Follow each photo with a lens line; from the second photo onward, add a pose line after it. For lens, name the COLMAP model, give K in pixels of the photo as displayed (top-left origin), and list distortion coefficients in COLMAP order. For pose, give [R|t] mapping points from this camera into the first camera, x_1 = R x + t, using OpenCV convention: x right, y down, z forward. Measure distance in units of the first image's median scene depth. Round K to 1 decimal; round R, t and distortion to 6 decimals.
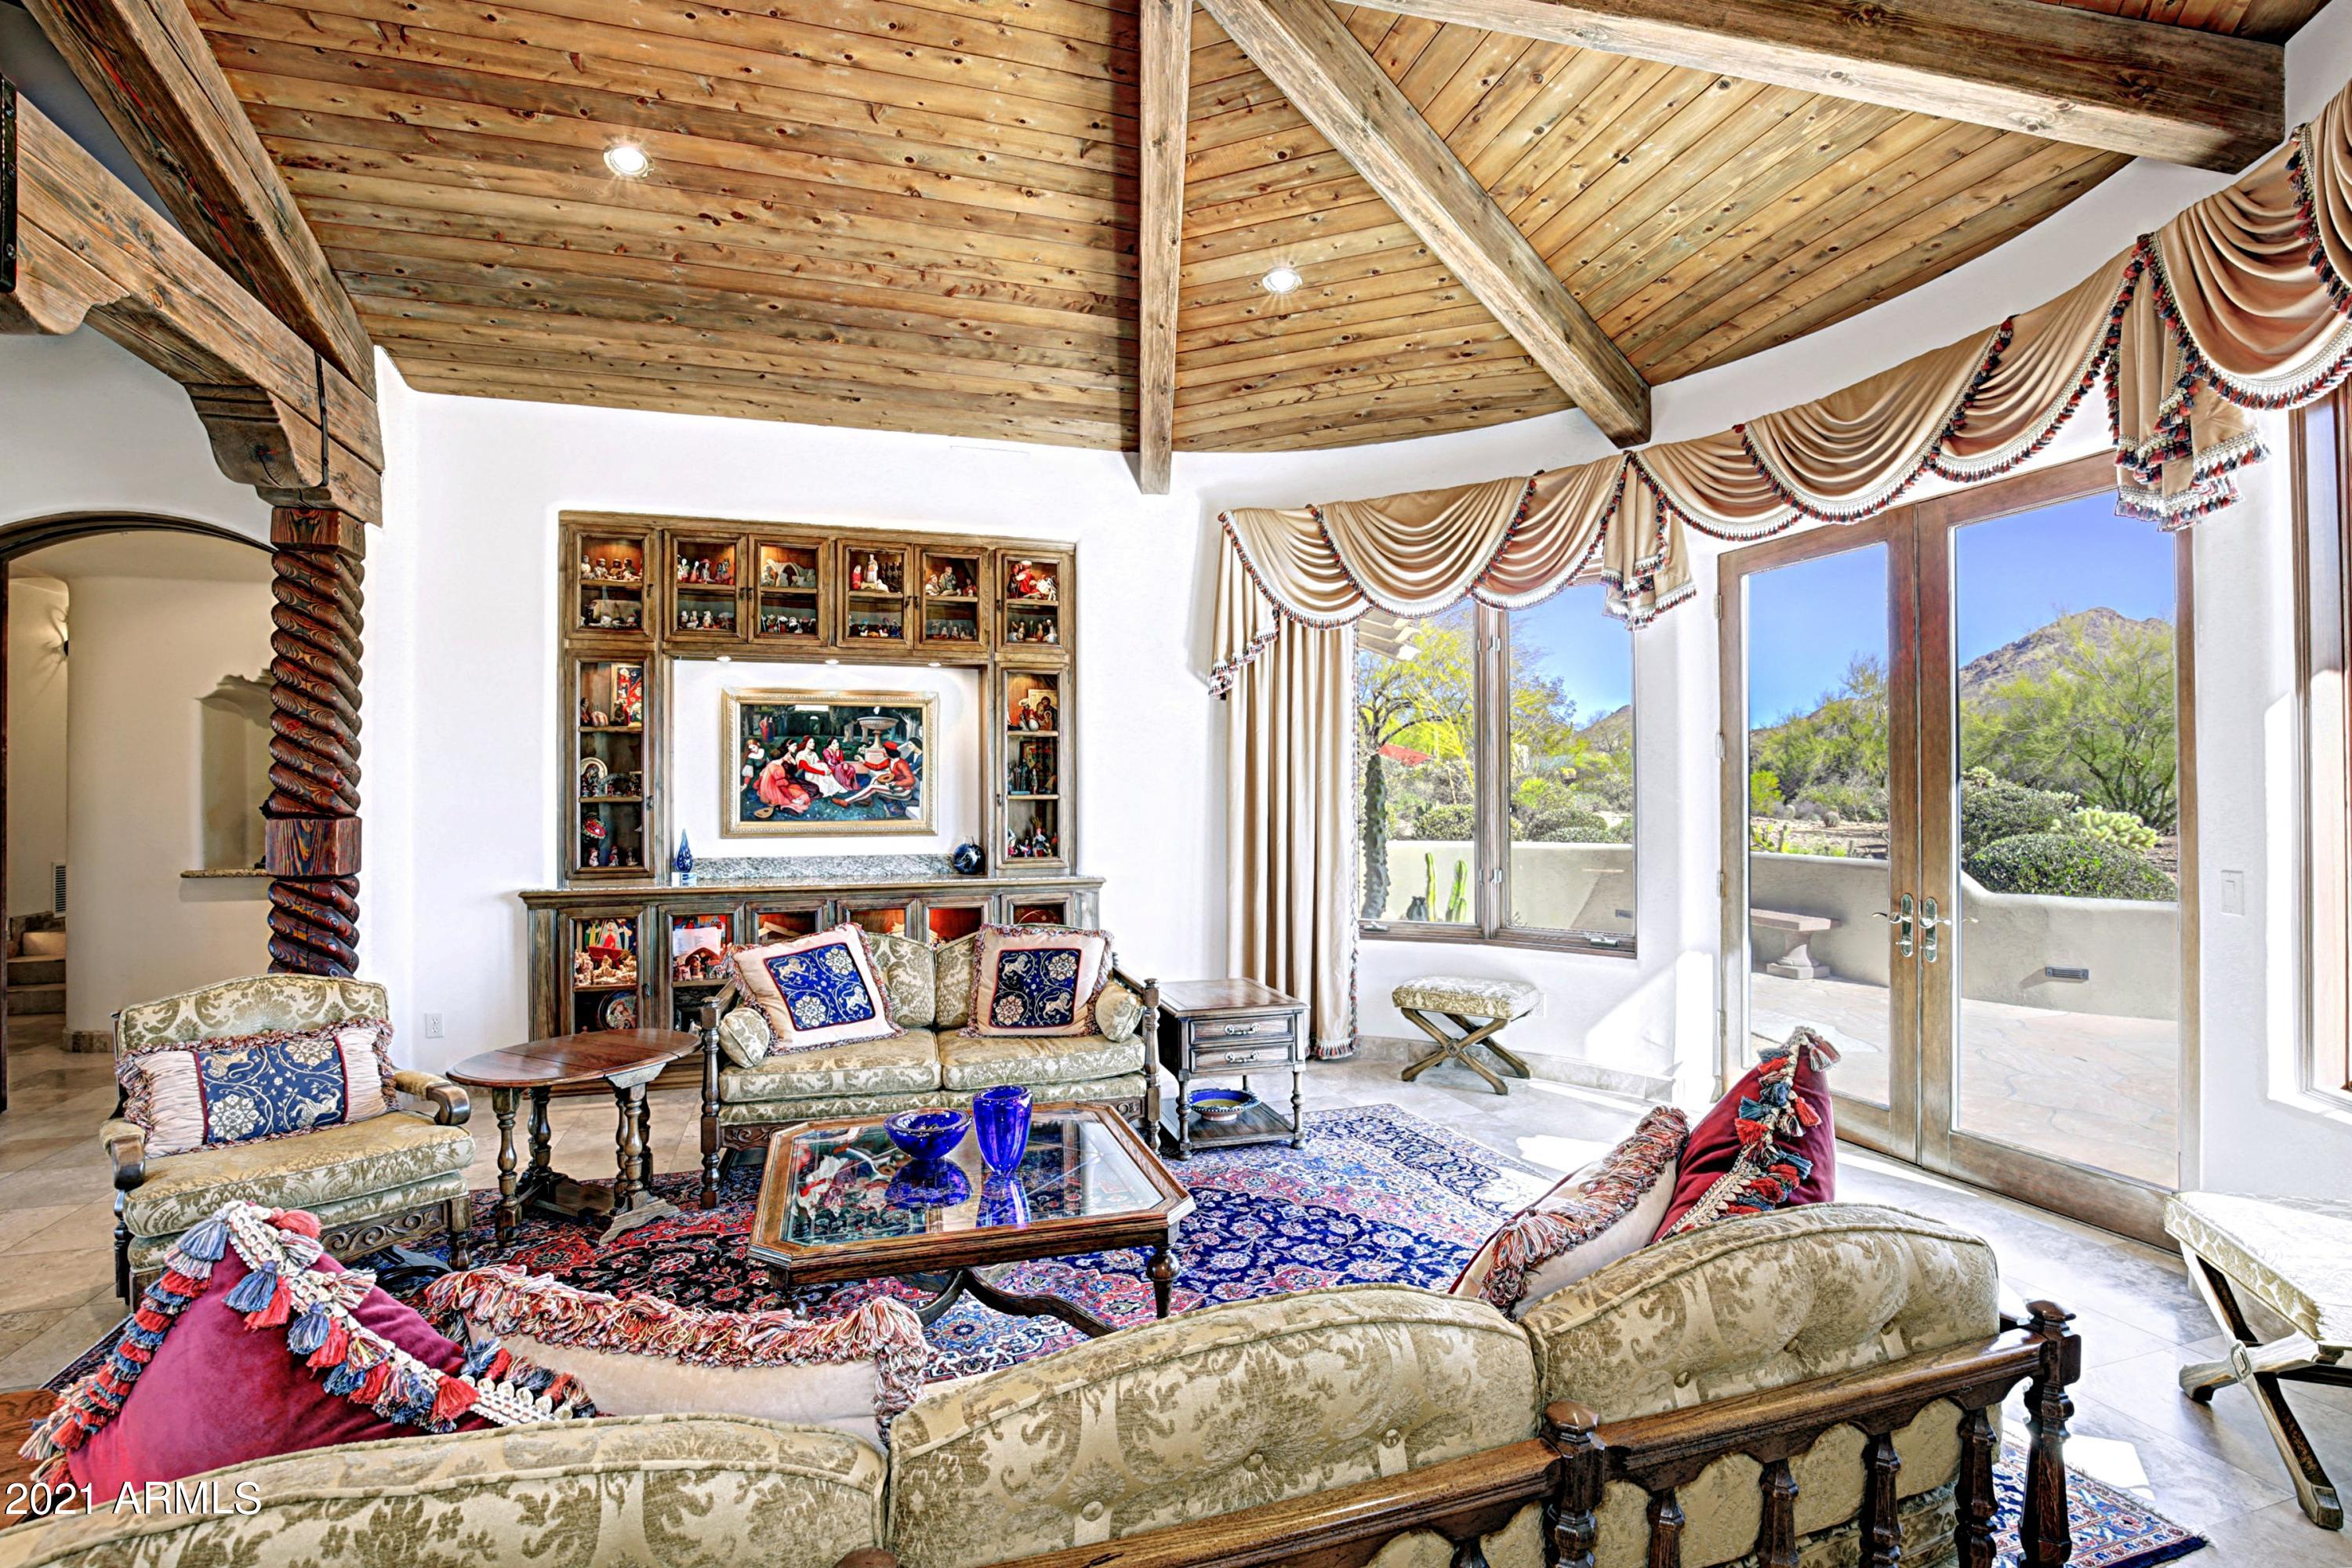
lens RADIAL K [[1111.9, 0, 1178.3], [0, 1111.9, 792.4], [0, 0, 1]] dist [-0.035994, 0.004929]
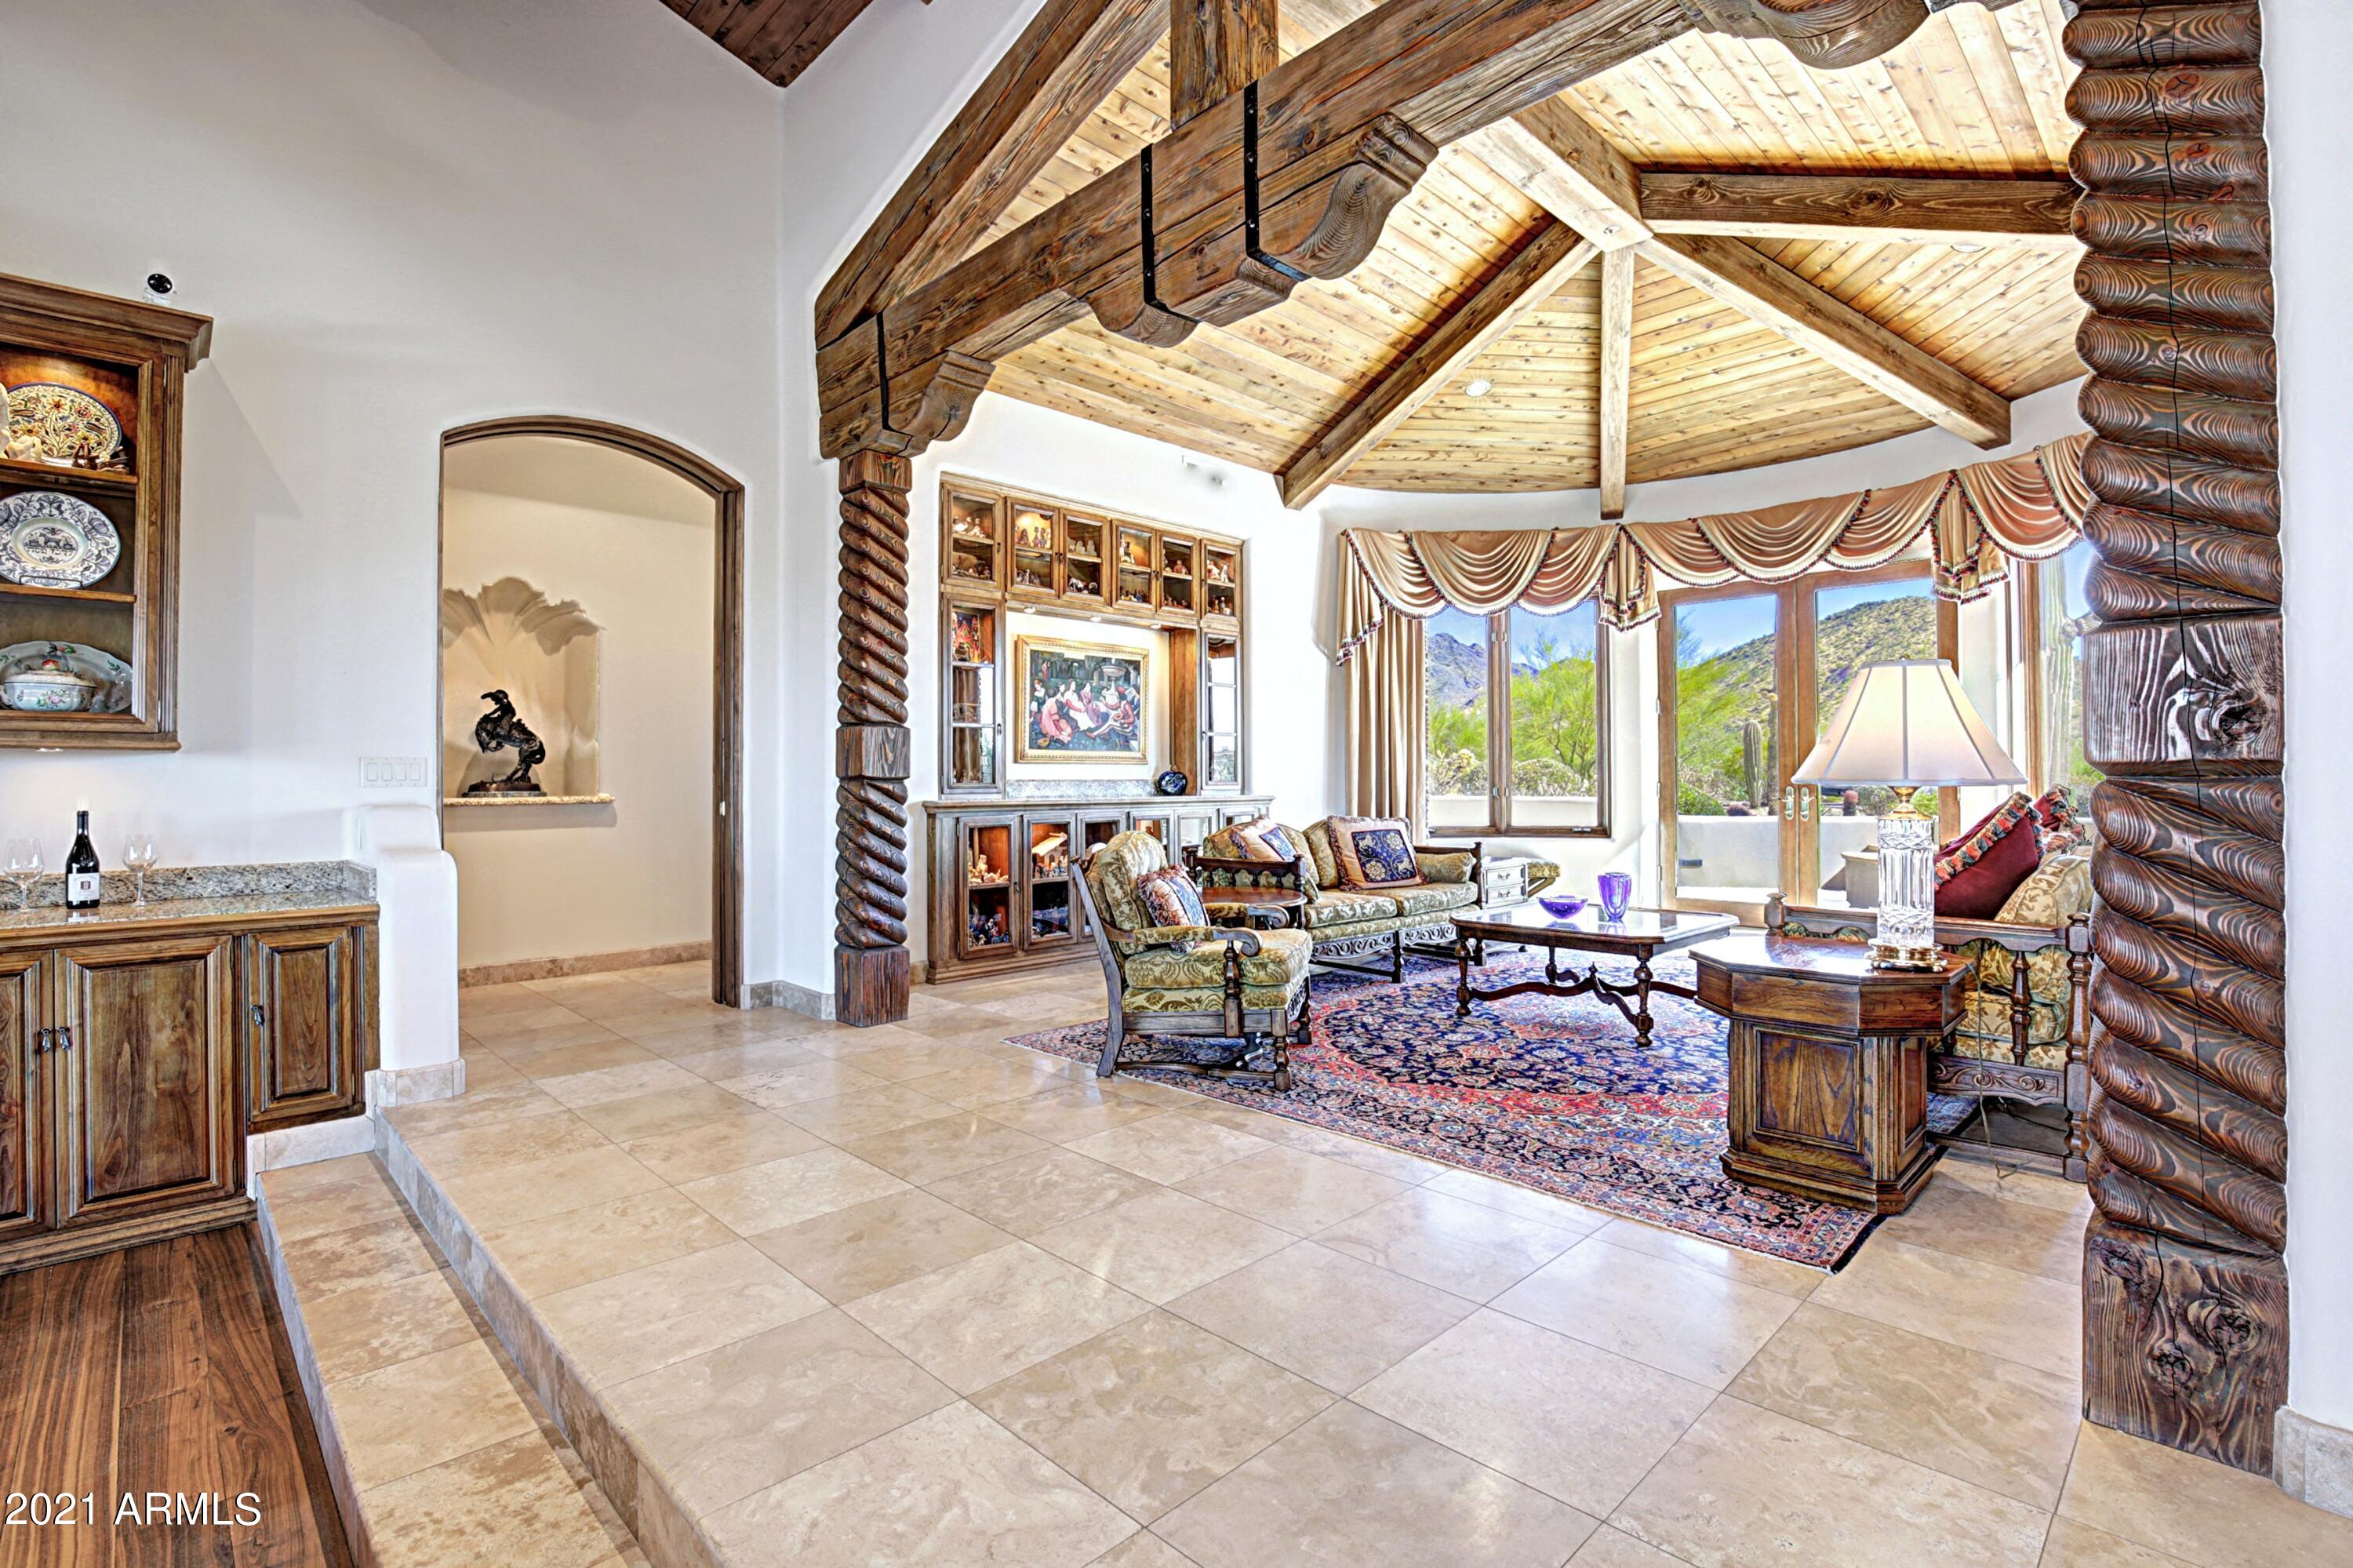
lens RADIAL K [[1112.4, 0, 1182.2], [0, 1112.4, 771.9], [0, 0, 1]] dist [-0.035994, 0.004929]
pose [[0.888730, 0.002944, 0.458422, -0.793252], [-0.000278, 0.999983, -0.005883, 0.057659], [-0.458431, 0.005101, 0.888715, -0.129872]]
